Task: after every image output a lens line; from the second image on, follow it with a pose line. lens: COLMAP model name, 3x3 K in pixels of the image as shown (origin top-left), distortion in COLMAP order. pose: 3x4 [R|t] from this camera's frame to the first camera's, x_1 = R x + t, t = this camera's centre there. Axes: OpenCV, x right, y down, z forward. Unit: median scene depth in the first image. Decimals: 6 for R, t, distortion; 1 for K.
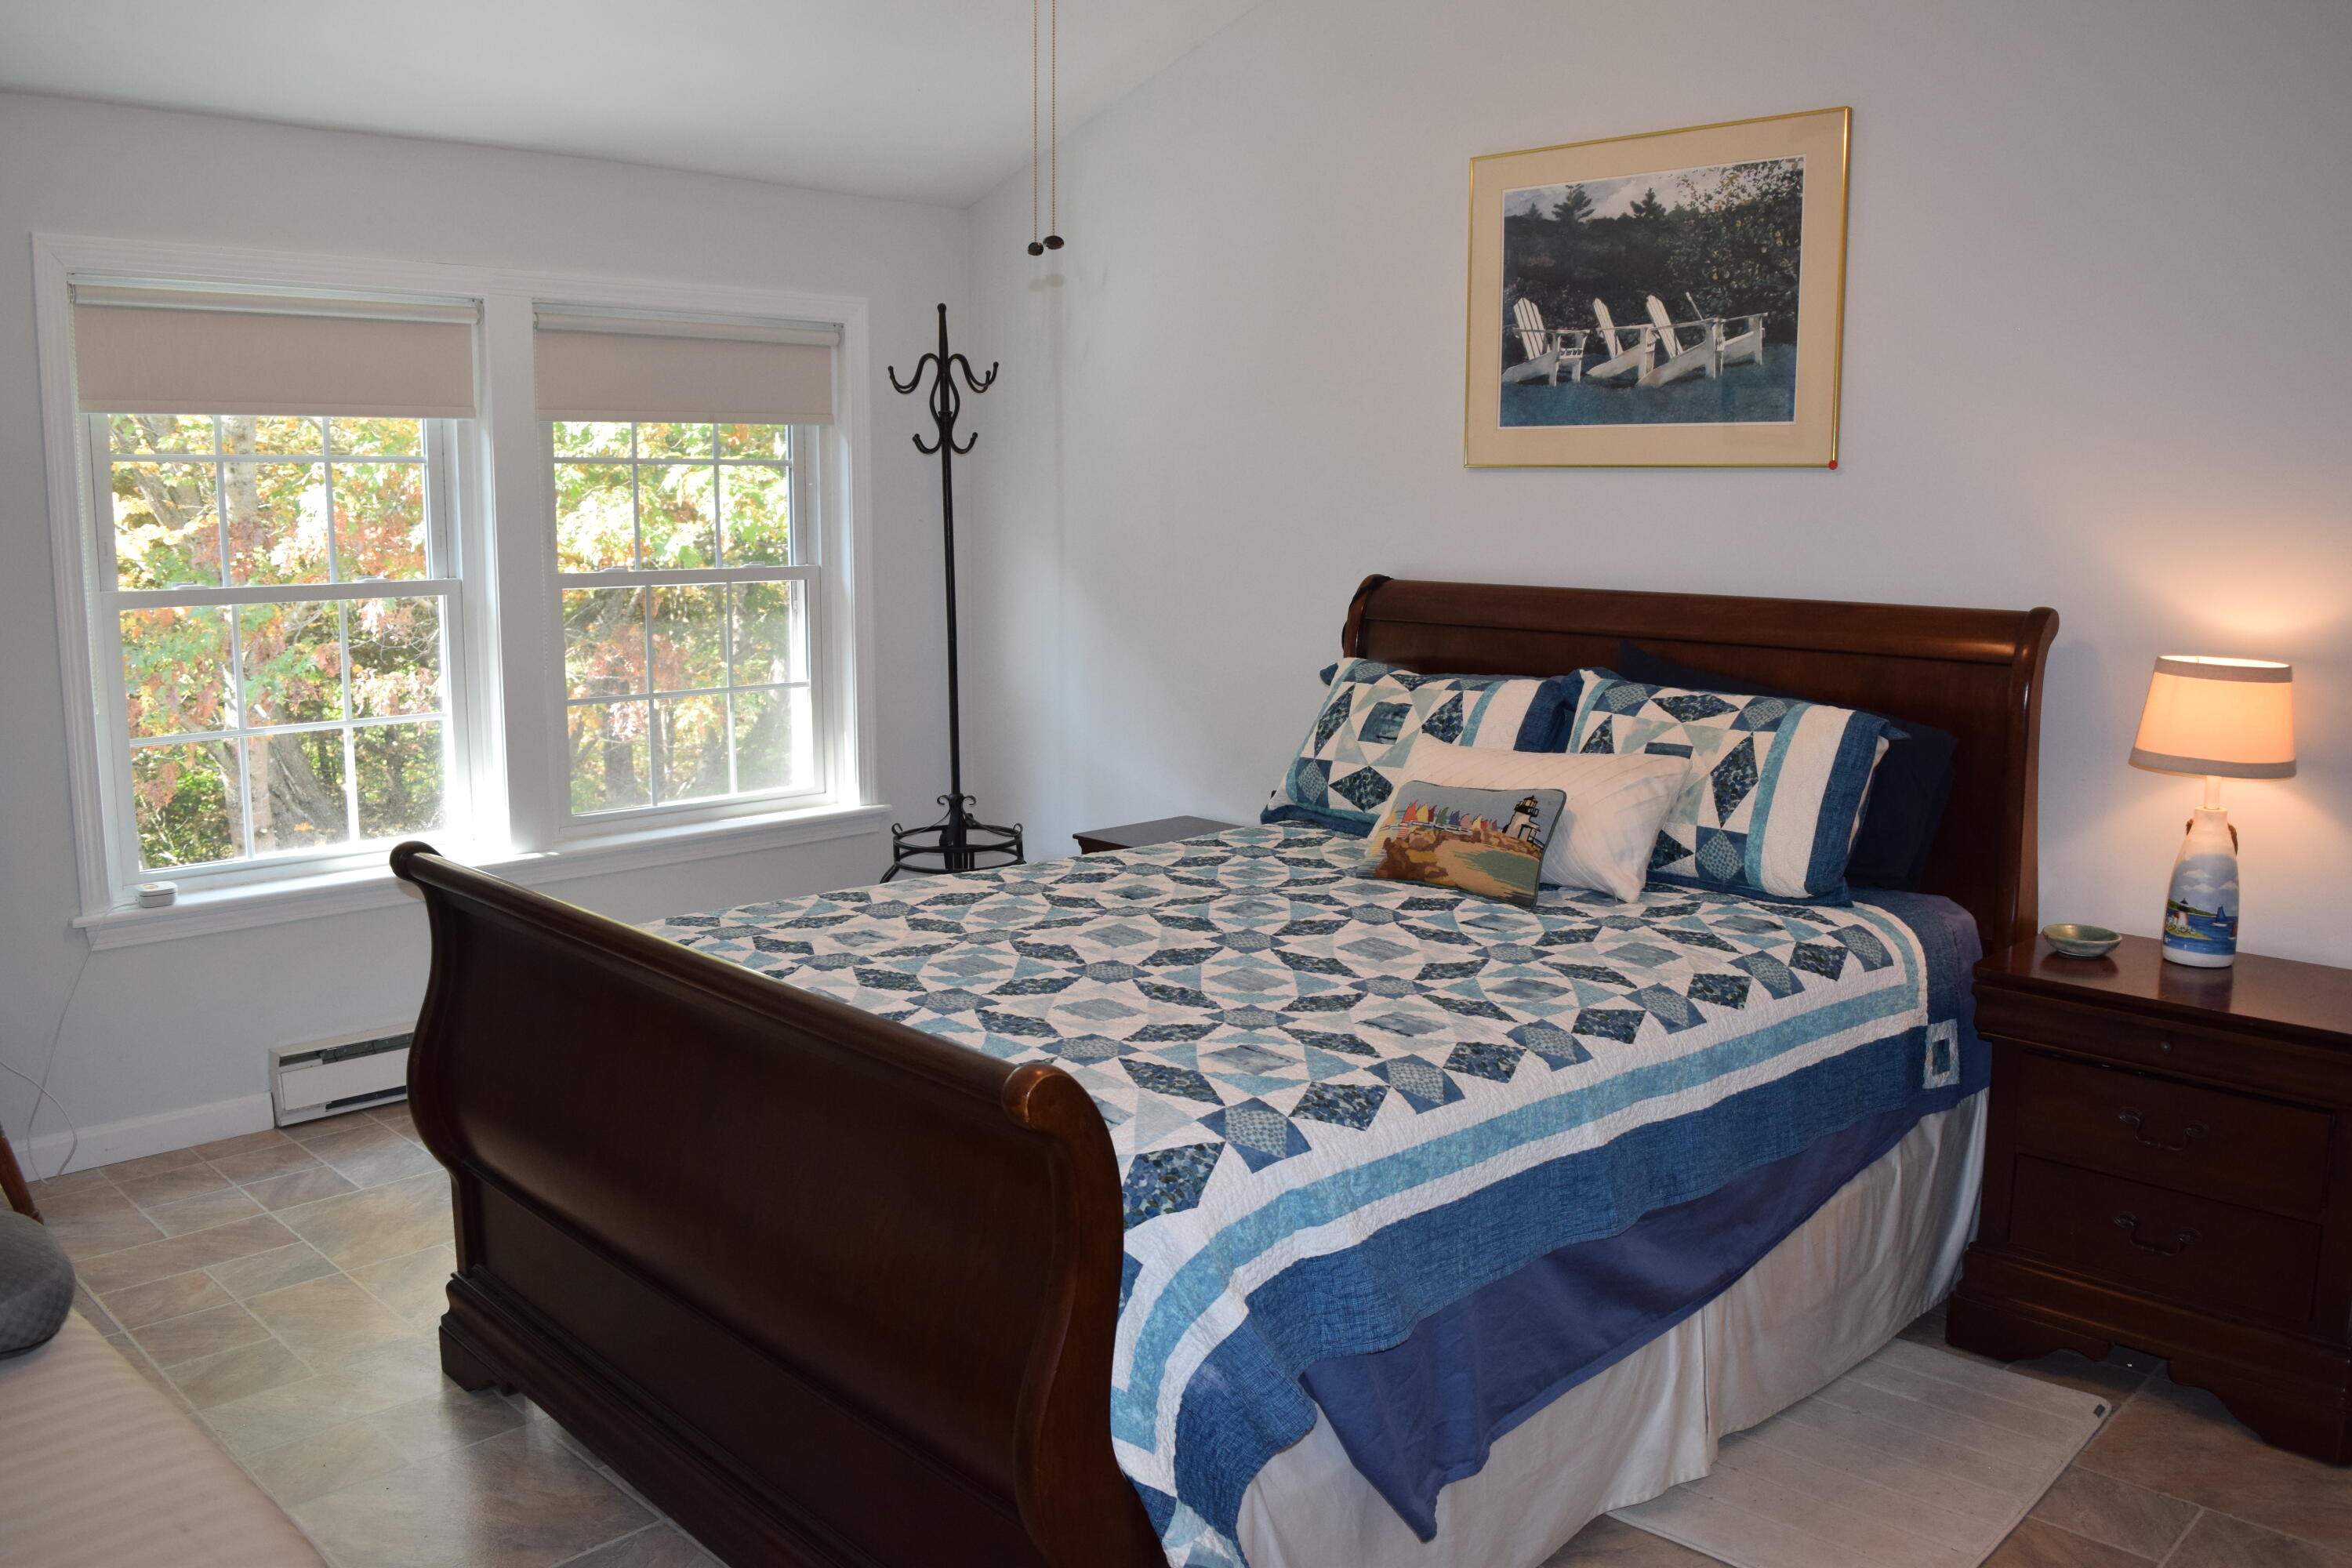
lens RADIAL K [[1851.5, 0, 1178.8], [0, 1851.5, 775.6], [0, 0, 1]] dist [-0.096679, 0.028682]
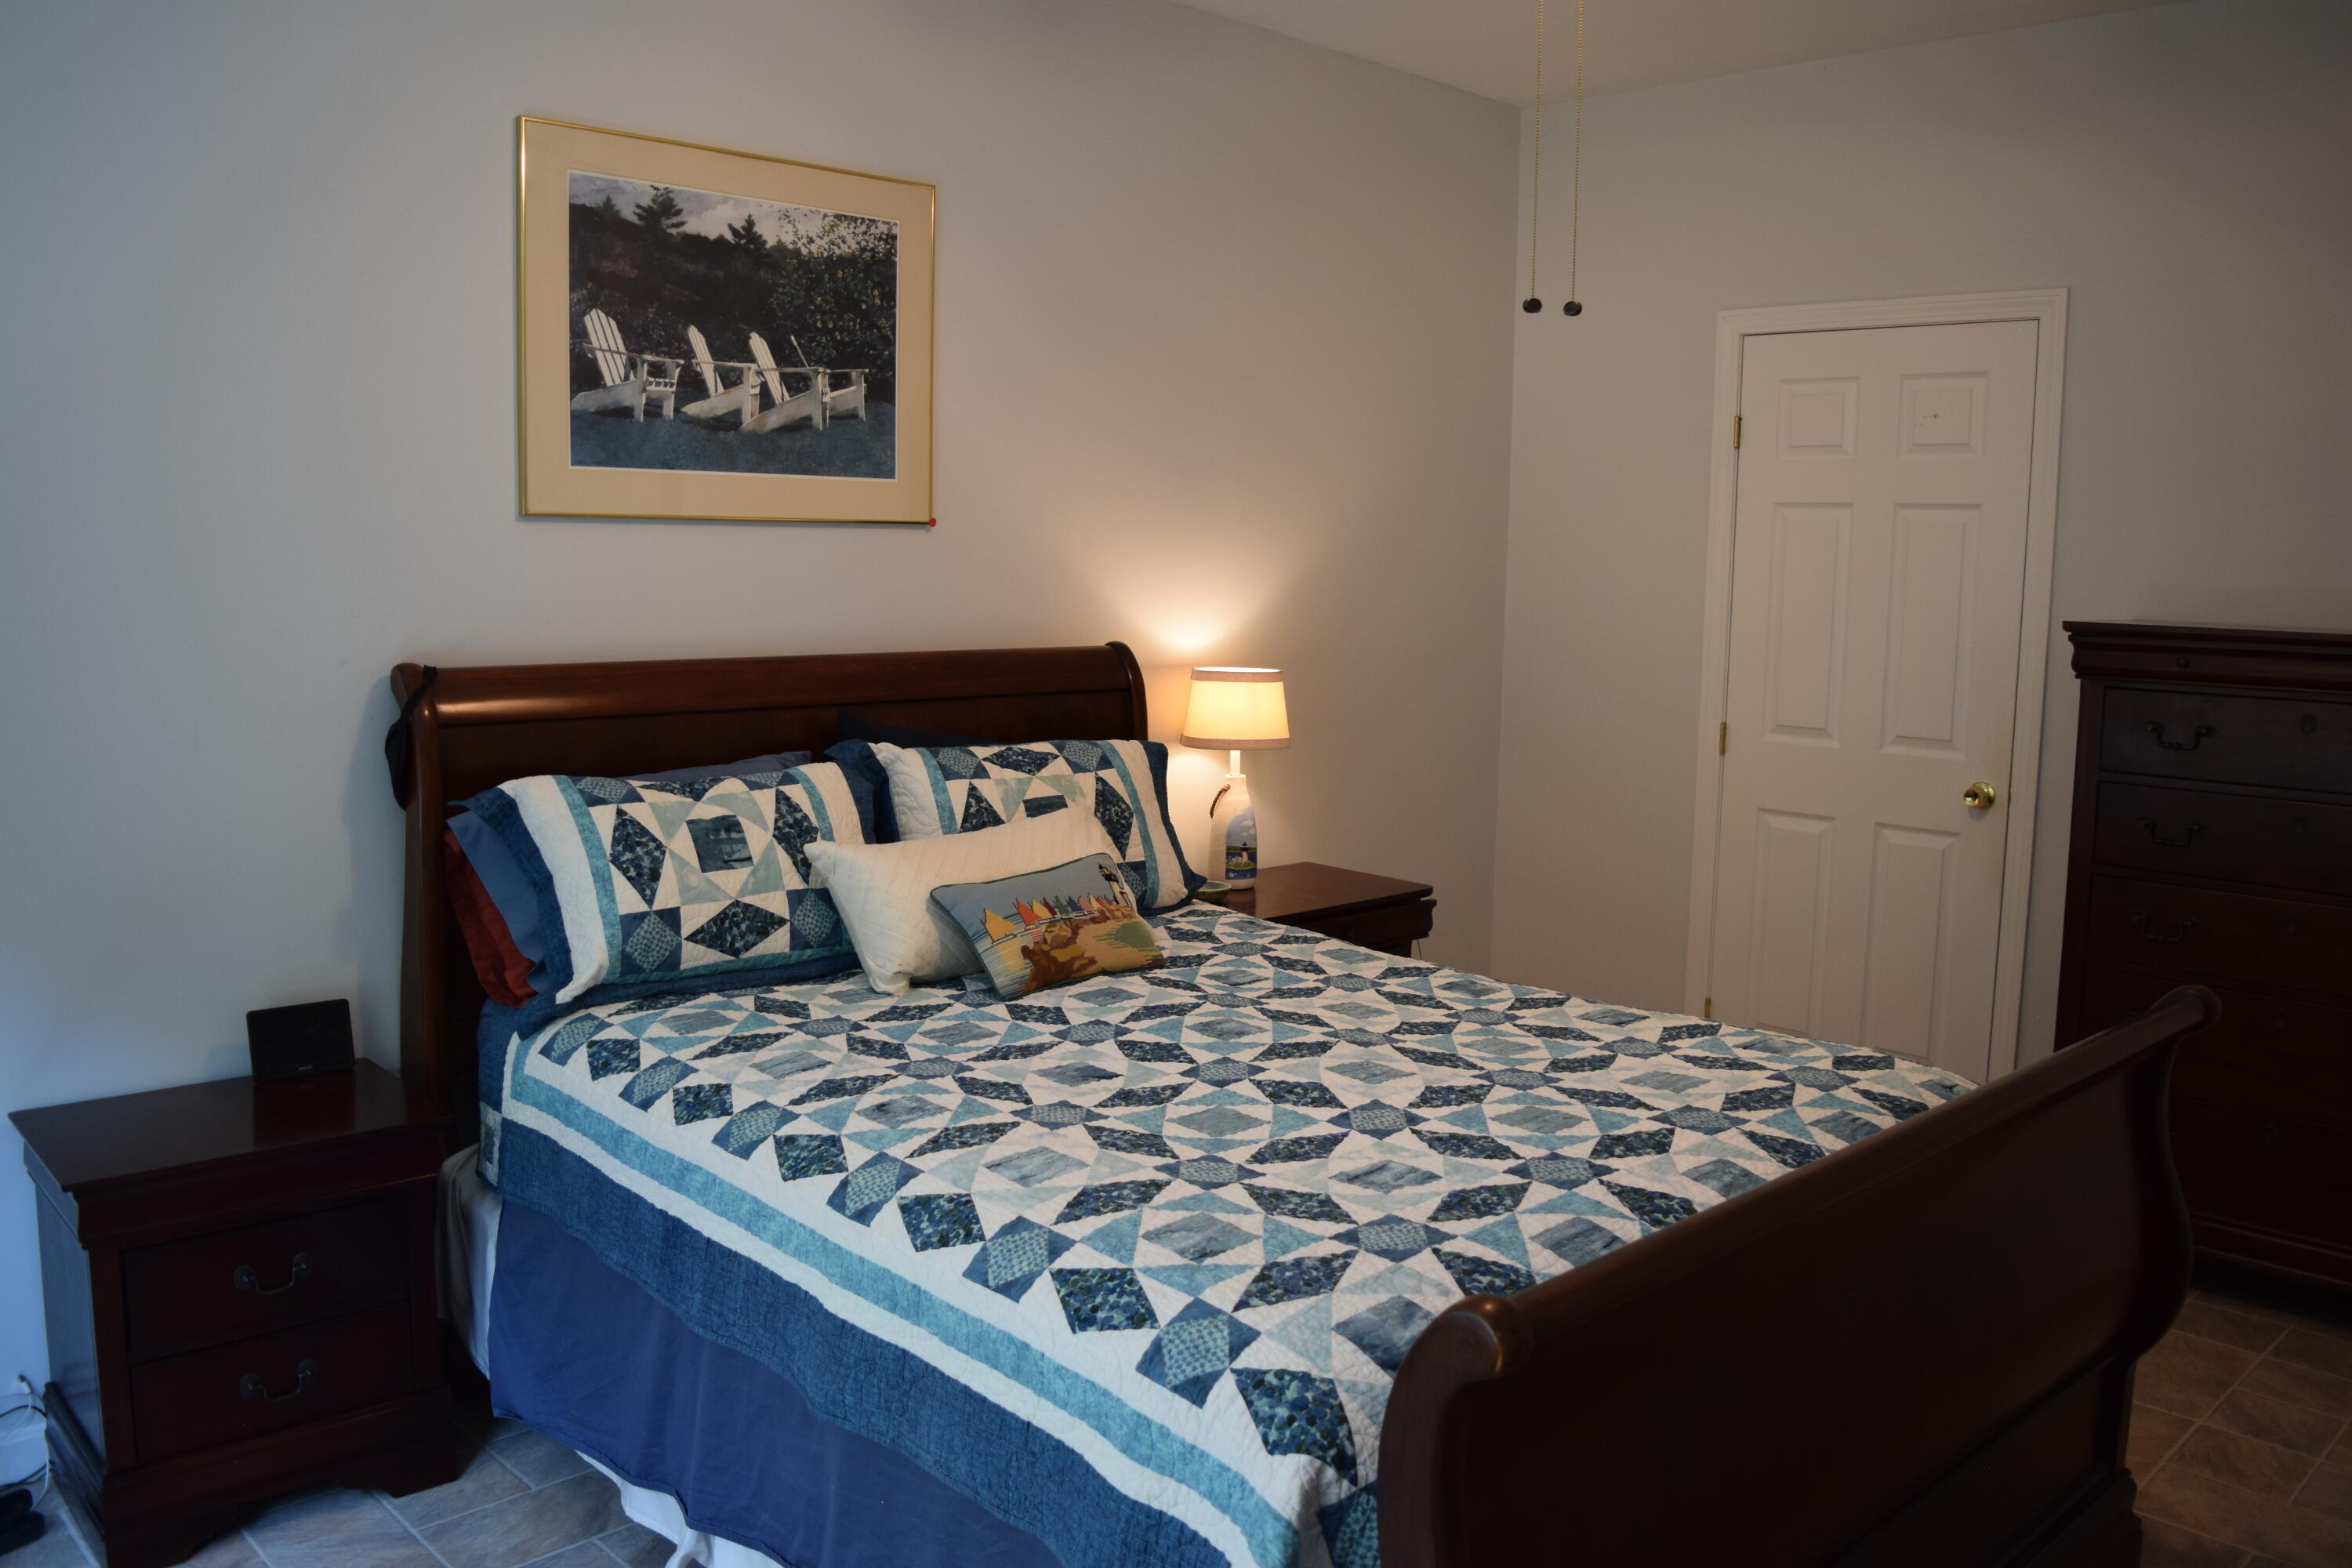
lens RADIAL K [[1851.5, 0, 1178.8], [0, 1851.5, 775.6], [0, 0, 1]] dist [-0.096679, 0.028682]
pose [[0.013584, -0.127012, 0.991808, -0.683711], [0.131376, 0.983528, 0.124152, -0.133183], [-0.991240, 0.128614, 0.030046, 0.804246]]
